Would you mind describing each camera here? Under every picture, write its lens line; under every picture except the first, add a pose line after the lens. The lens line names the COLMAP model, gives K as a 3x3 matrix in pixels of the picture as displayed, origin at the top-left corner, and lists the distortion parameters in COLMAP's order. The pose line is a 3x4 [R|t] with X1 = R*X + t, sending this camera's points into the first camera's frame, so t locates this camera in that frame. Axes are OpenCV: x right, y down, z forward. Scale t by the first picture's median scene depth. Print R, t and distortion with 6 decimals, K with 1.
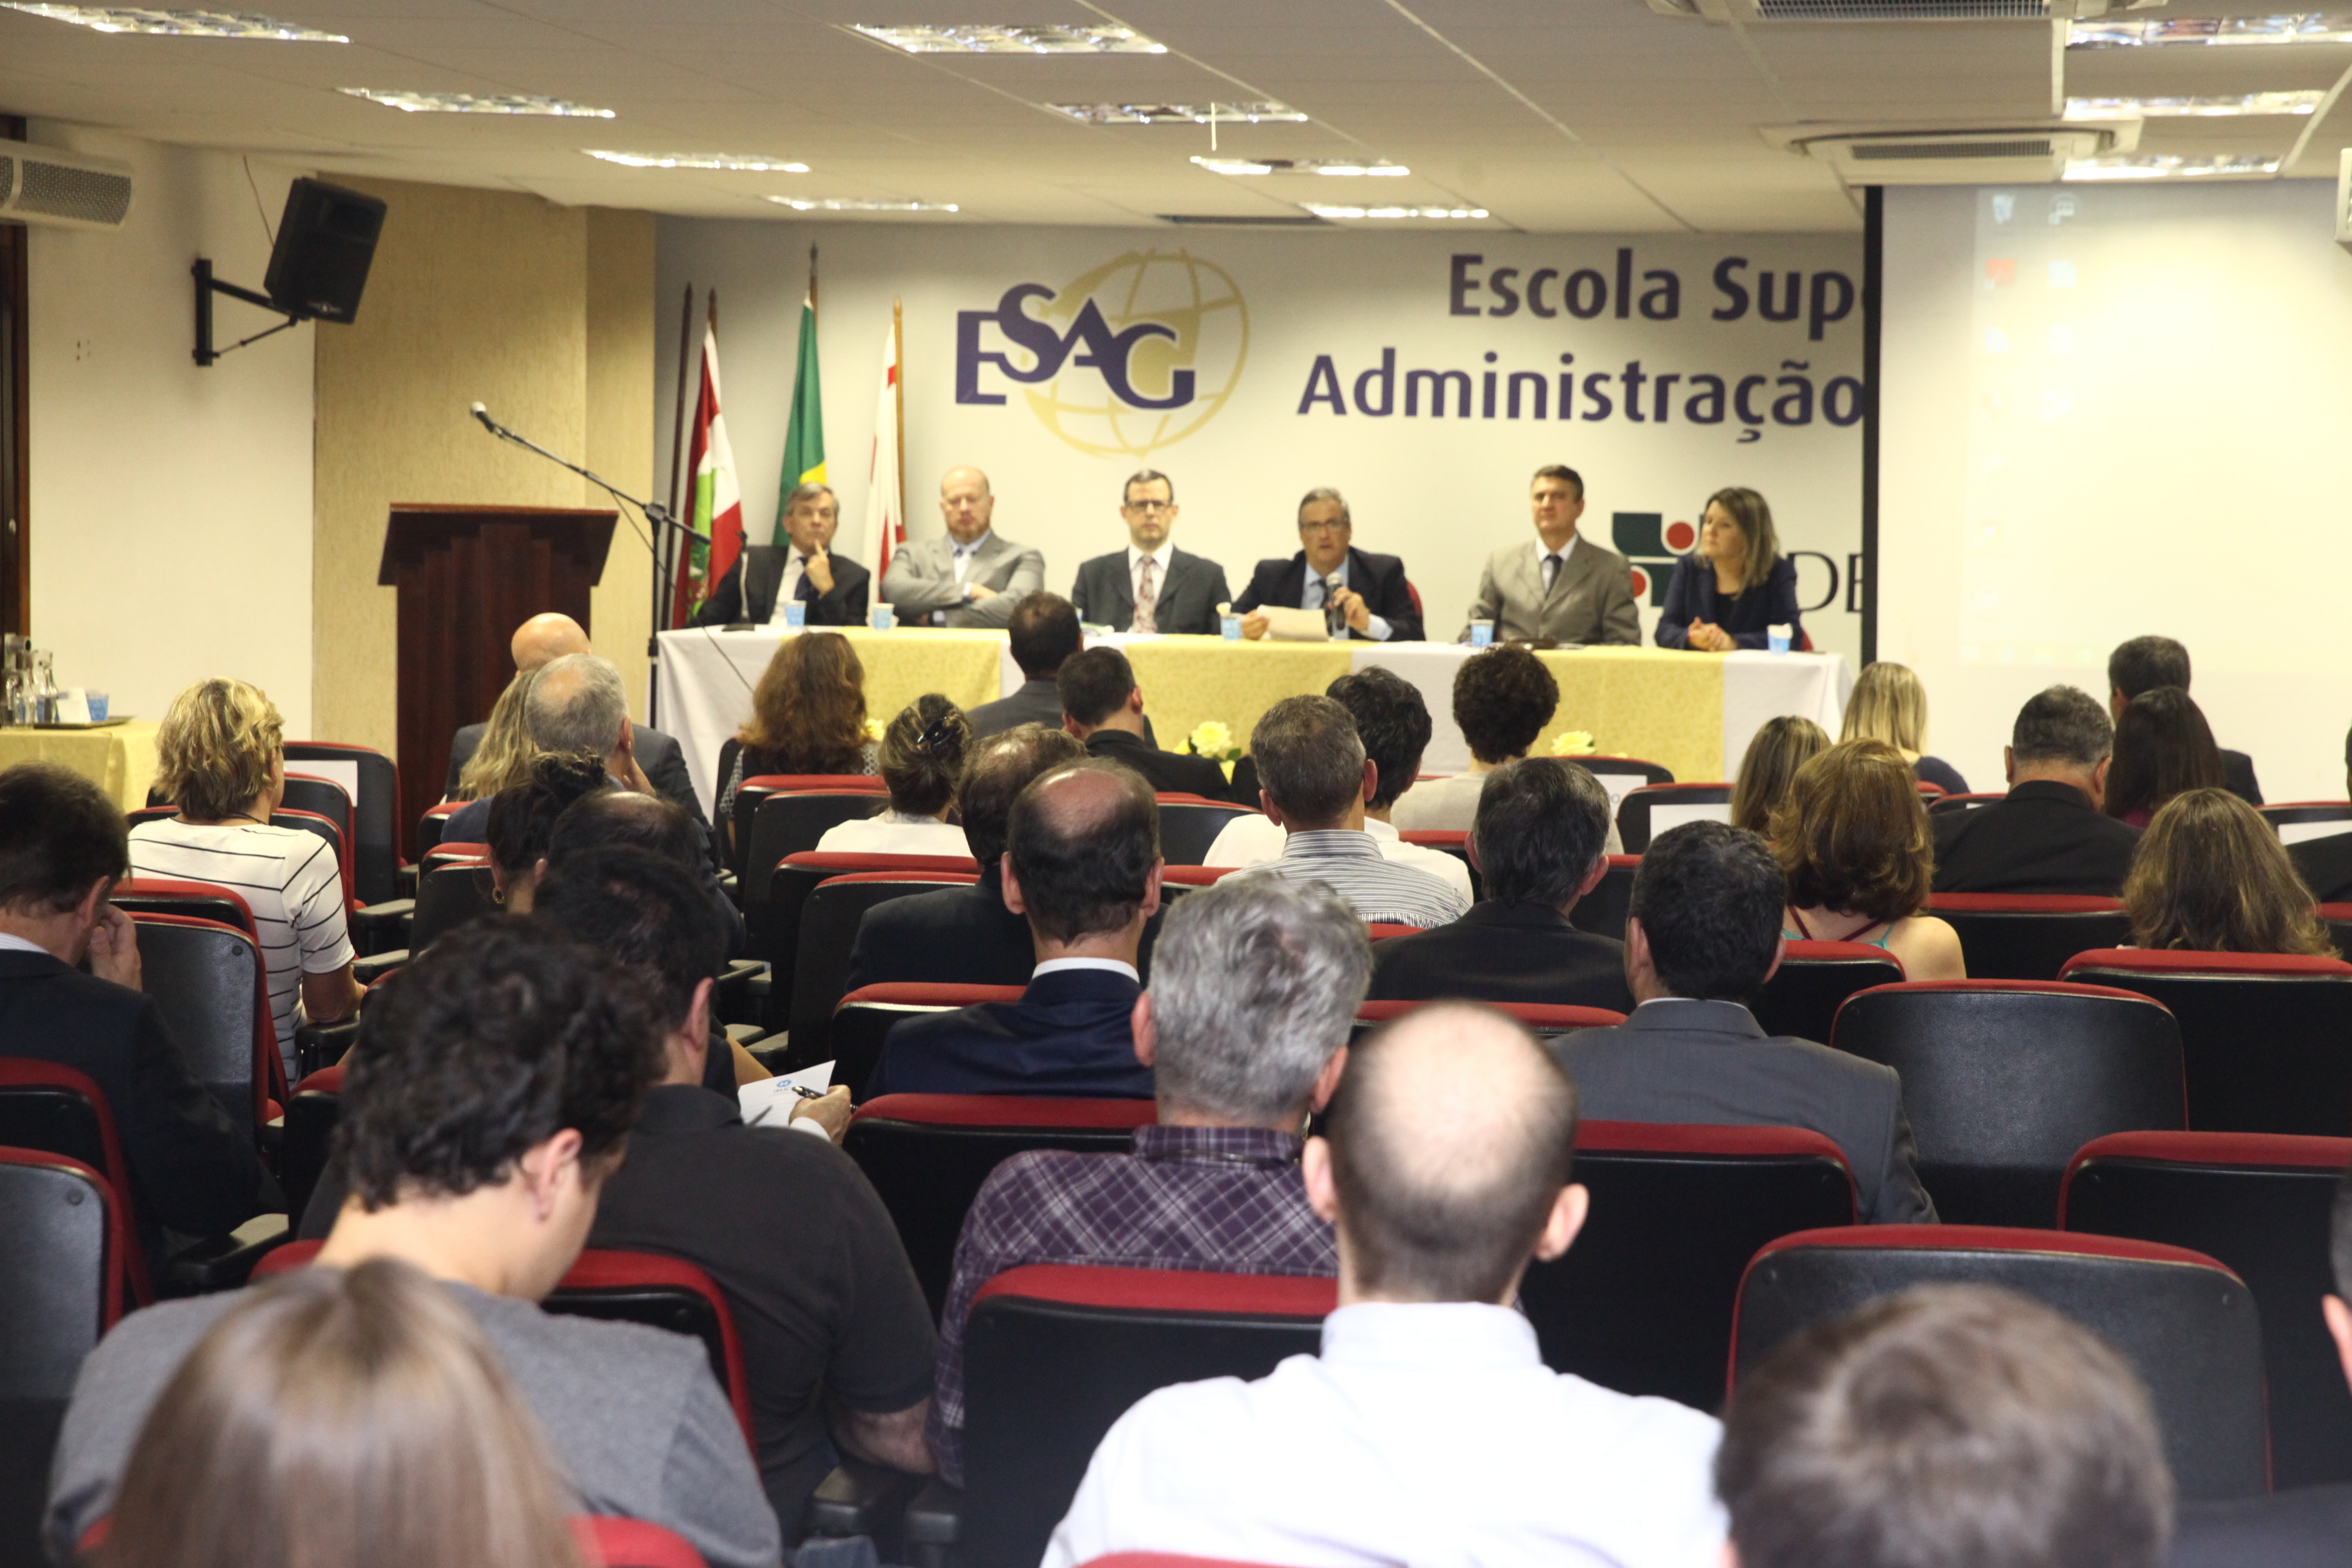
lens RADIAL K [[4485.2, 0, 1176.0], [0, 4485.2, 783.7], [0, 0, 1]] dist [0.240201, 0.000000]
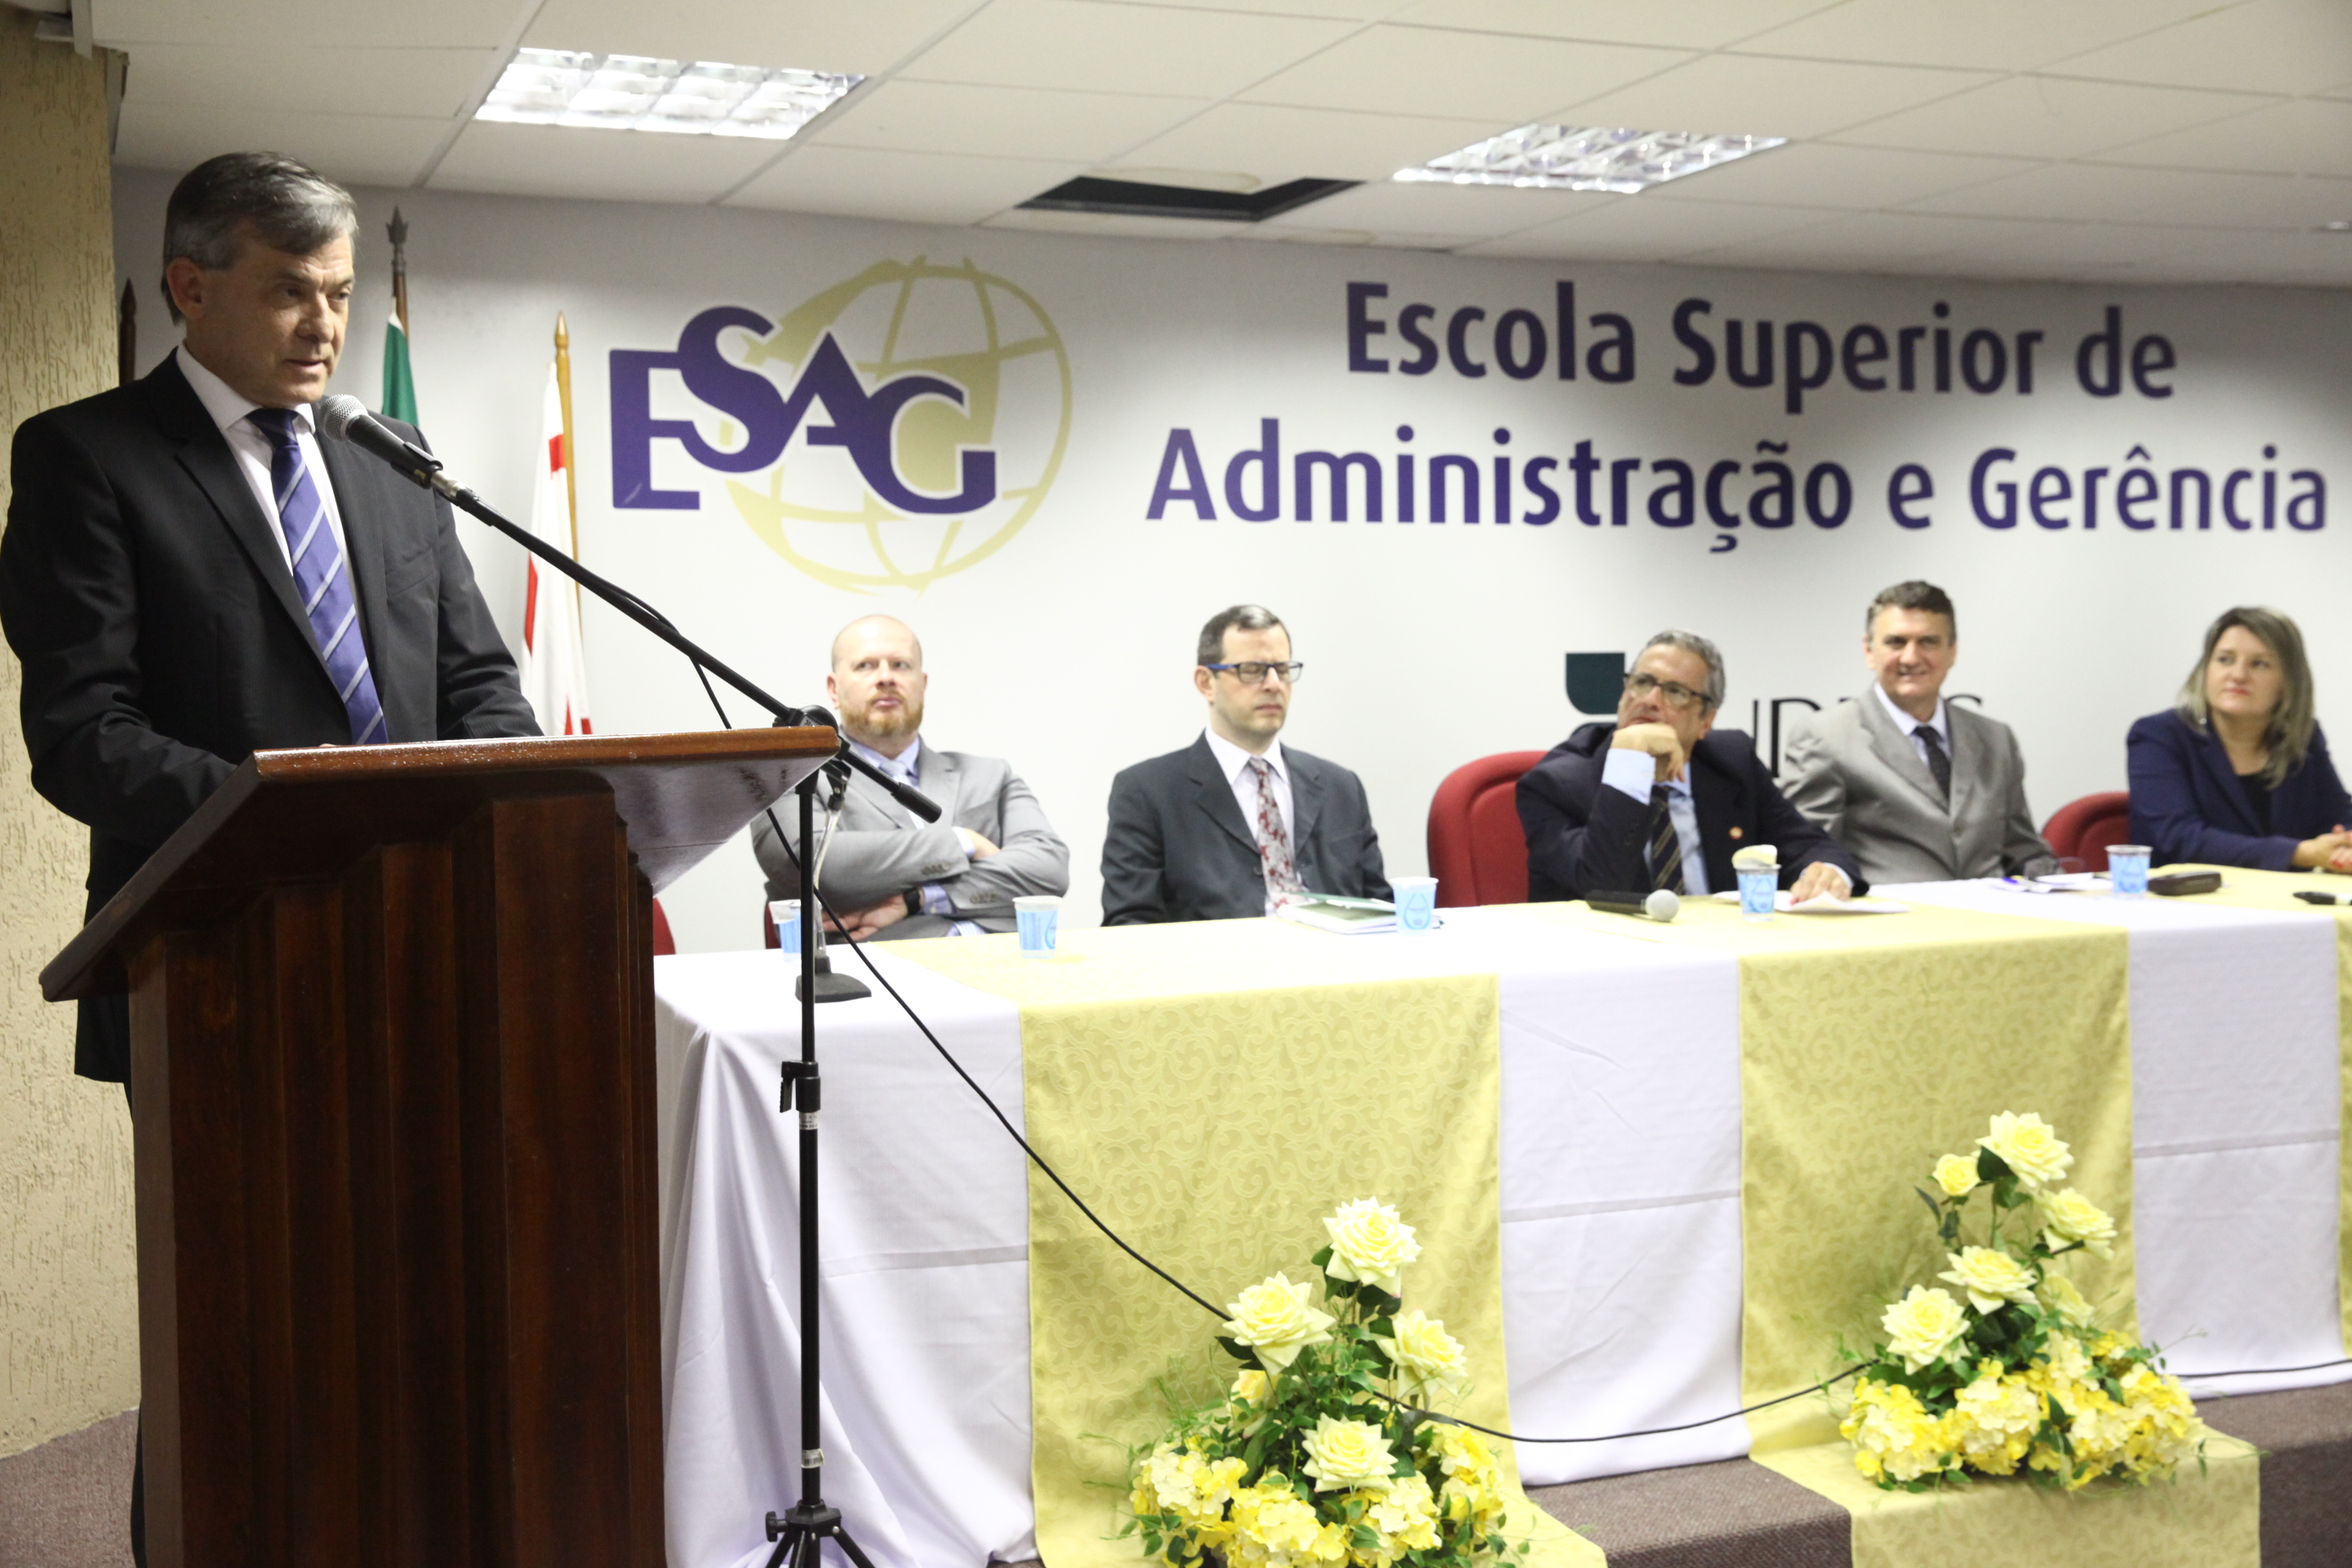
lens RADIAL K [[2647.6, 0, 1182.0], [0, 2647.6, 796.8], [0, 0, 1]] dist [0.041530, 0.000000]
pose [[0.836120, -0.063826, 0.544820, -0.182340], [0.066450, 0.997678, 0.014898, -0.048090], [-0.544506, 0.023747, 0.838420, 0.684508]]
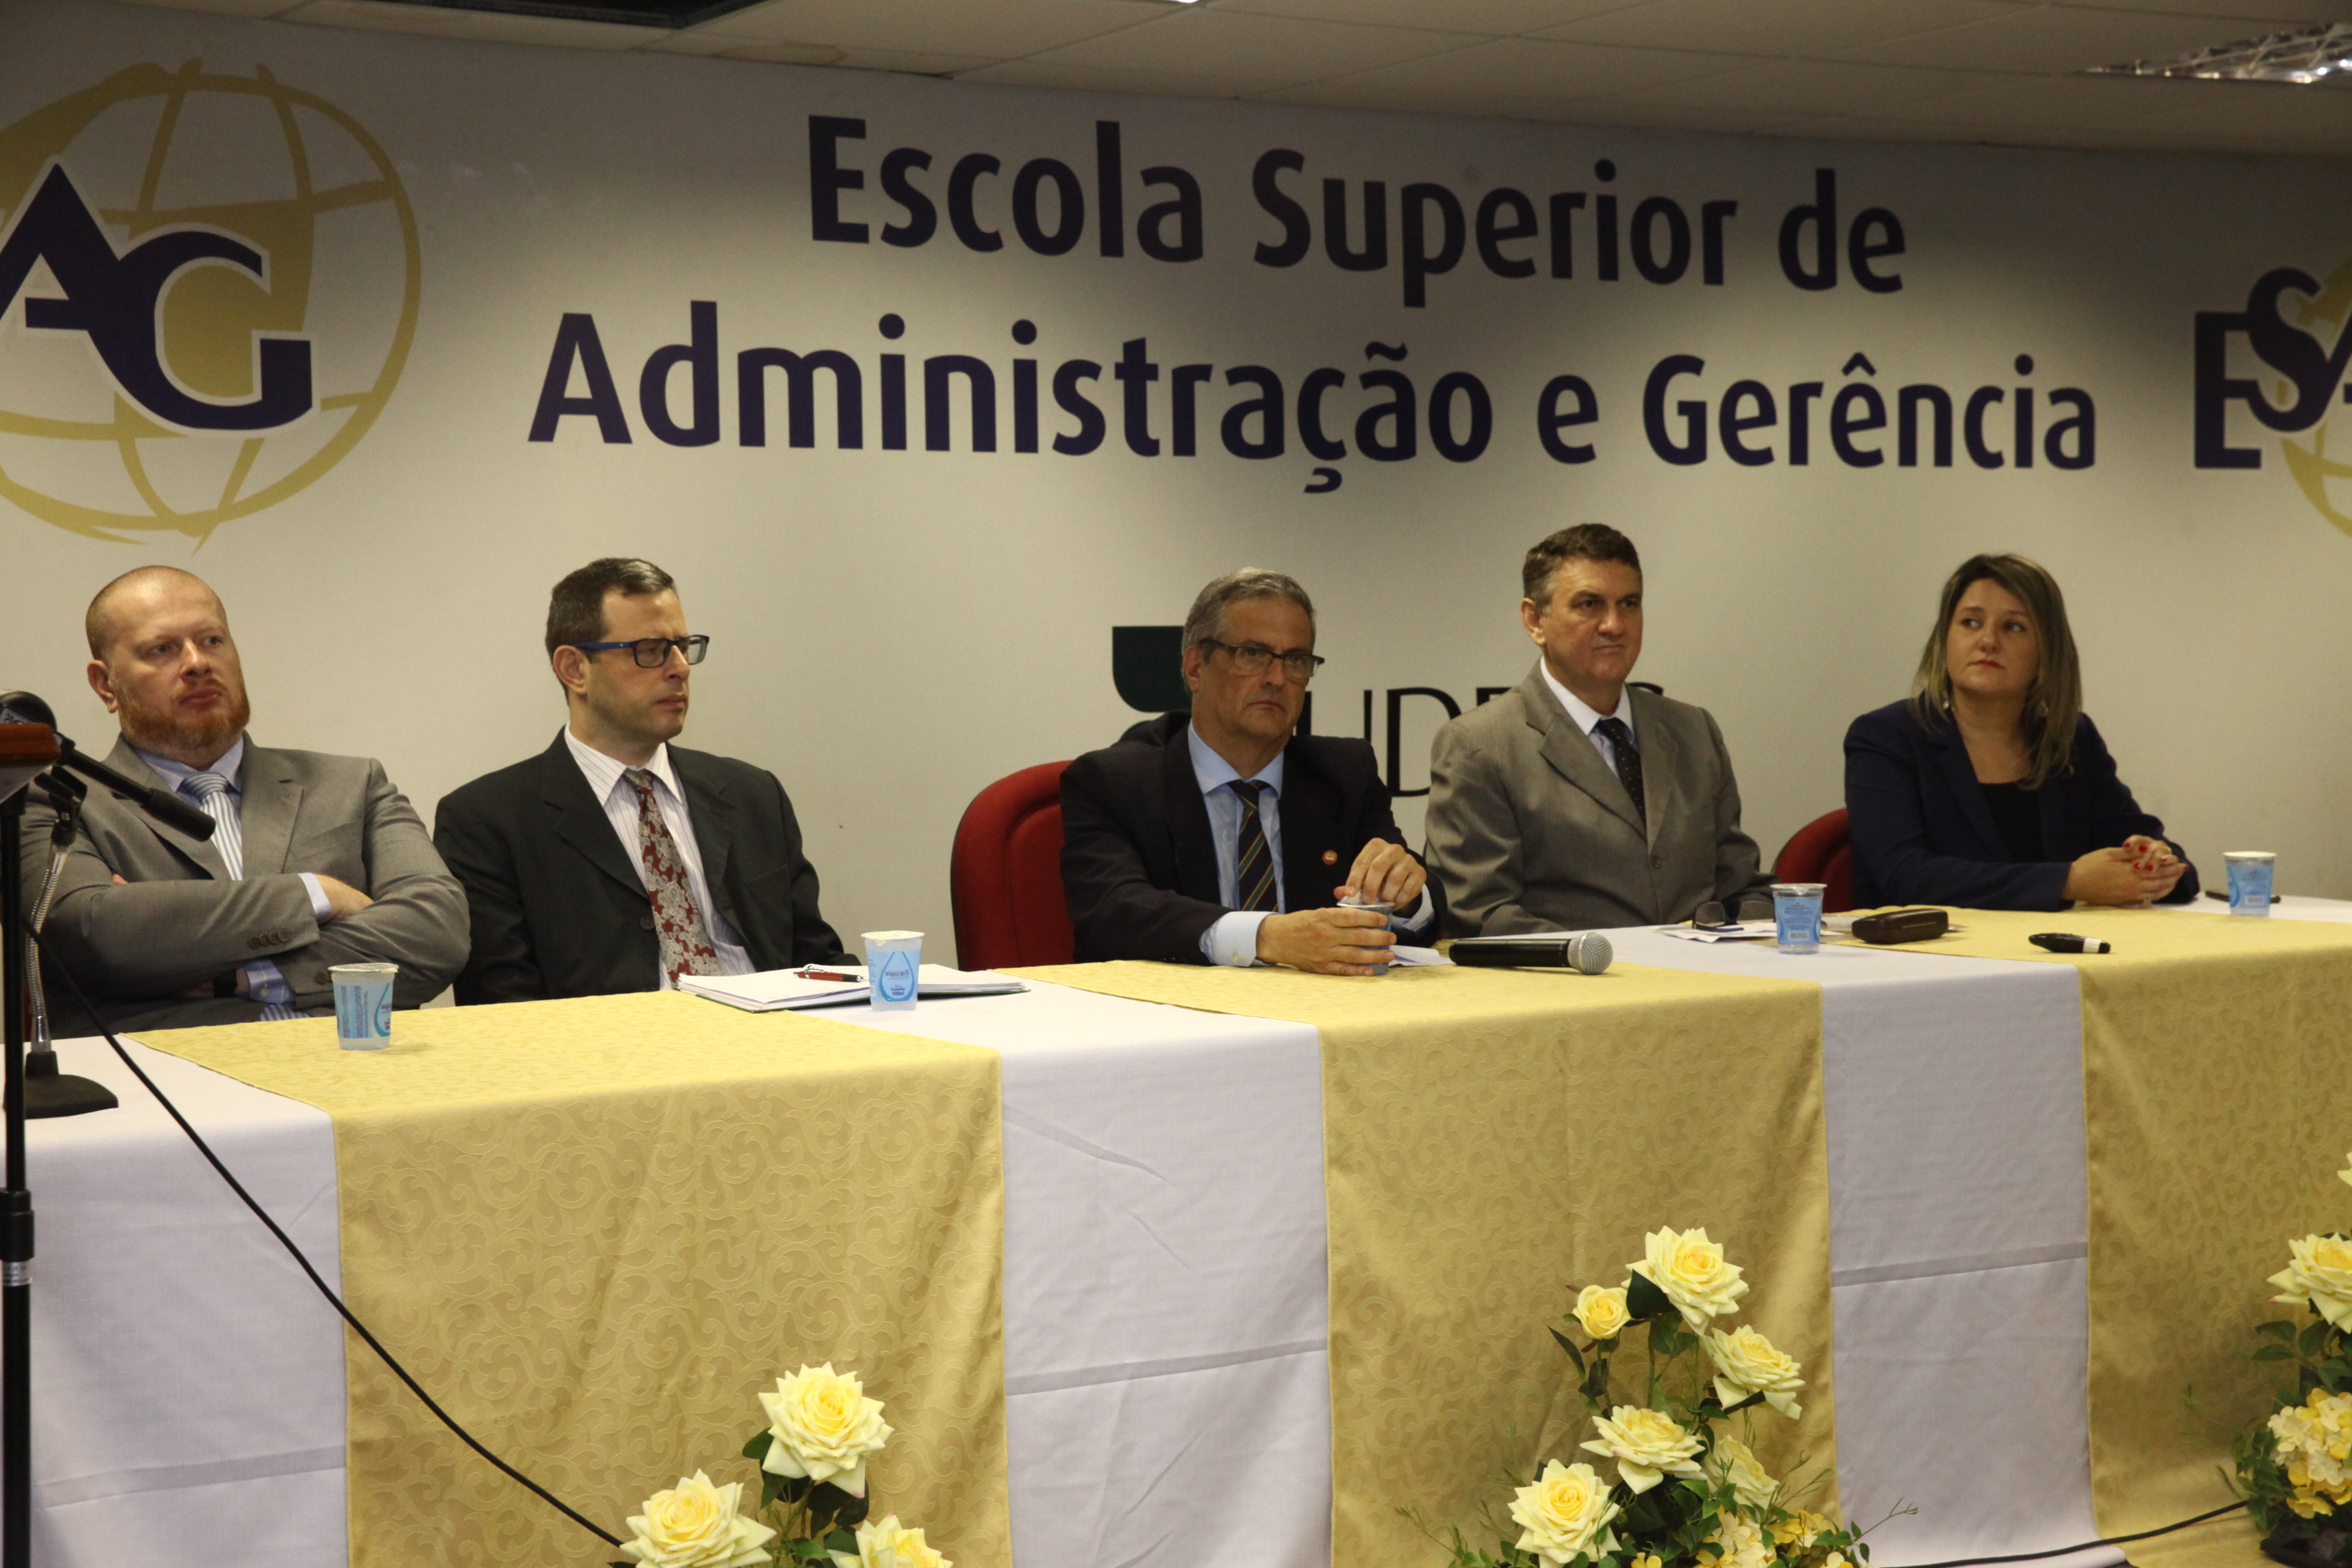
lens RADIAL K [[3692.1, 0, 1166.9], [0, 3692.1, 805.6], [0, 0, 1]] dist [0.152456, 0.000000]
pose [[0.745740, -0.065517, 0.663008, -0.184016], [0.071524, 0.997275, 0.018100, -0.047187], [-0.662387, 0.033923, 0.748394, 0.676704]]
